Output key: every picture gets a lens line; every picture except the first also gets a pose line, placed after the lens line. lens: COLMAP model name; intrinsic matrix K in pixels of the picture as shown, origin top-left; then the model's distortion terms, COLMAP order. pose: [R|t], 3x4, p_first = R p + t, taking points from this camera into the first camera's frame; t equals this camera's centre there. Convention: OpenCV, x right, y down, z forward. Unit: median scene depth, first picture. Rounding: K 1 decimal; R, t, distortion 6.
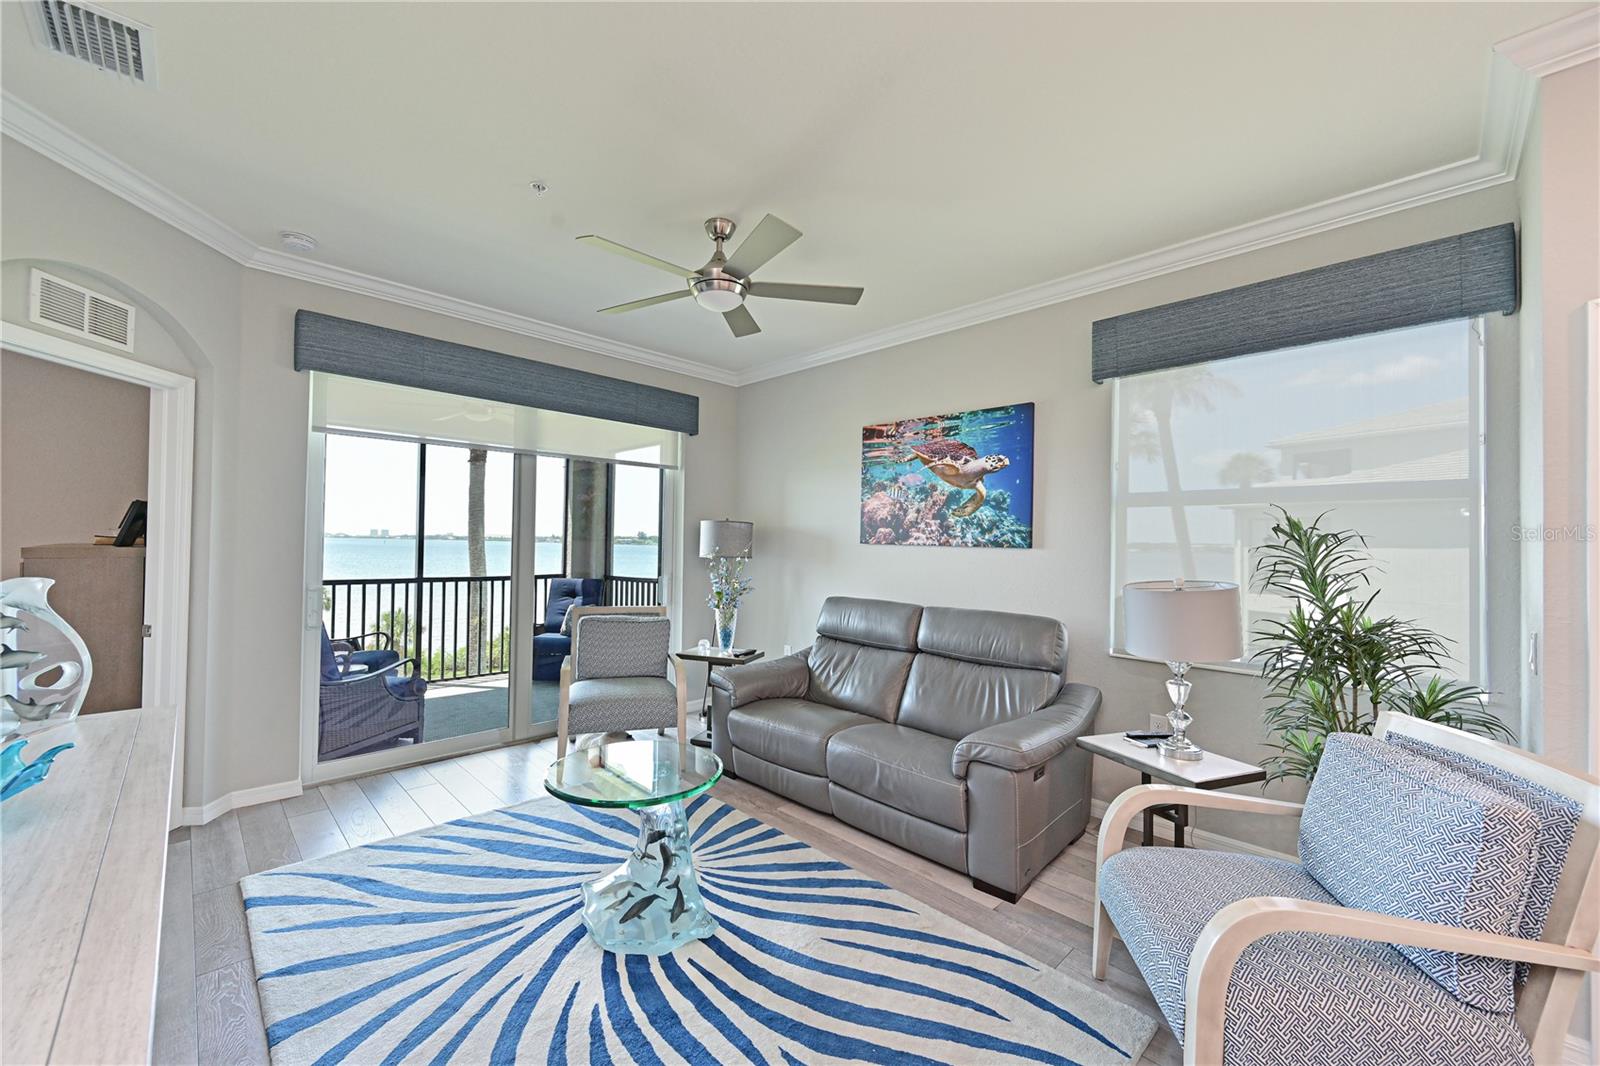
lens RADIAL K [[631.7, 0, 797.0], [0, 631.7, 532.4], [0, 0, 1]] dist [0.000897, 0.000471]
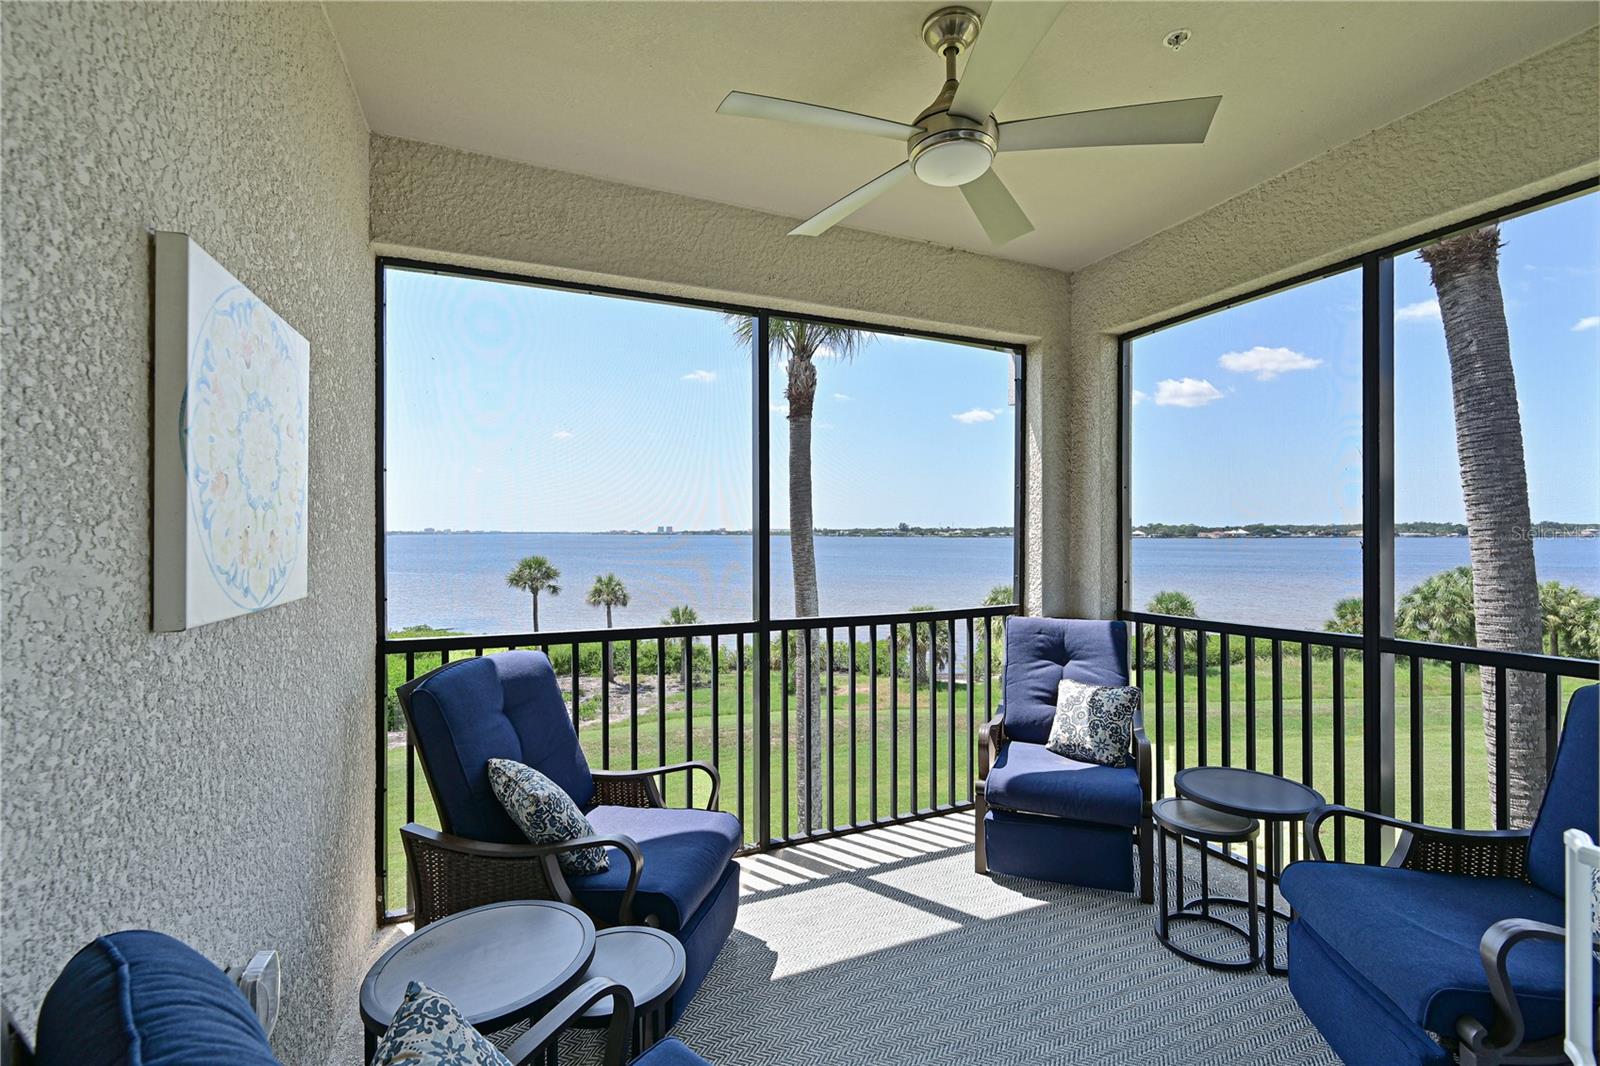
lens RADIAL K [[631.7, 0, 835.1], [0, 631.7, 529.7], [0, 0, 1]] dist [0.000897, 0.000471]
pose [[0.949606, -0.018717, -0.312886, -0.639515], [0.021739, 0.999745, 0.006172, 0.004921], [0.312690, -0.012663, 0.949771, 0.920525]]
